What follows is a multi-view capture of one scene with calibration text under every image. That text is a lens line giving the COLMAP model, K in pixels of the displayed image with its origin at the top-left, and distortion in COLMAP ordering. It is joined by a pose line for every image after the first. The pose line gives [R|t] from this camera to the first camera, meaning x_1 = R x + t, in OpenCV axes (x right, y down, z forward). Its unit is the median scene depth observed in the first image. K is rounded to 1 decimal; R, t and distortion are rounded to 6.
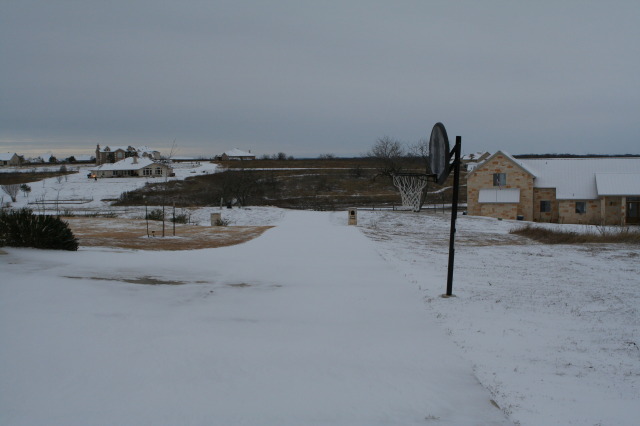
lens RADIAL K [[762.8, 0, 320.0], [0, 762.8, 213.0], [0, 0, 1]] dist [-0.023065, -0.042761]
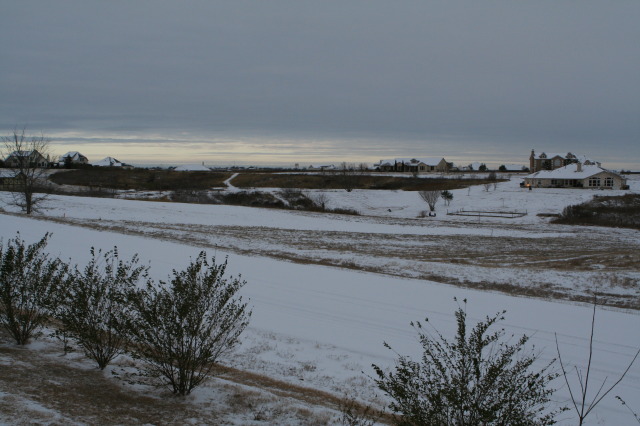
lens RADIAL K [[762.8, 0, 320.0], [0, 762.8, 213.0], [0, 0, 1]] dist [-0.023065, -0.042761]
pose [[0.852846, 0.055044, -0.519253, -0.055647], [-0.064160, 0.997940, 0.000408, -0.003676], [0.518205, 0.032967, 0.854621, 0.167966]]
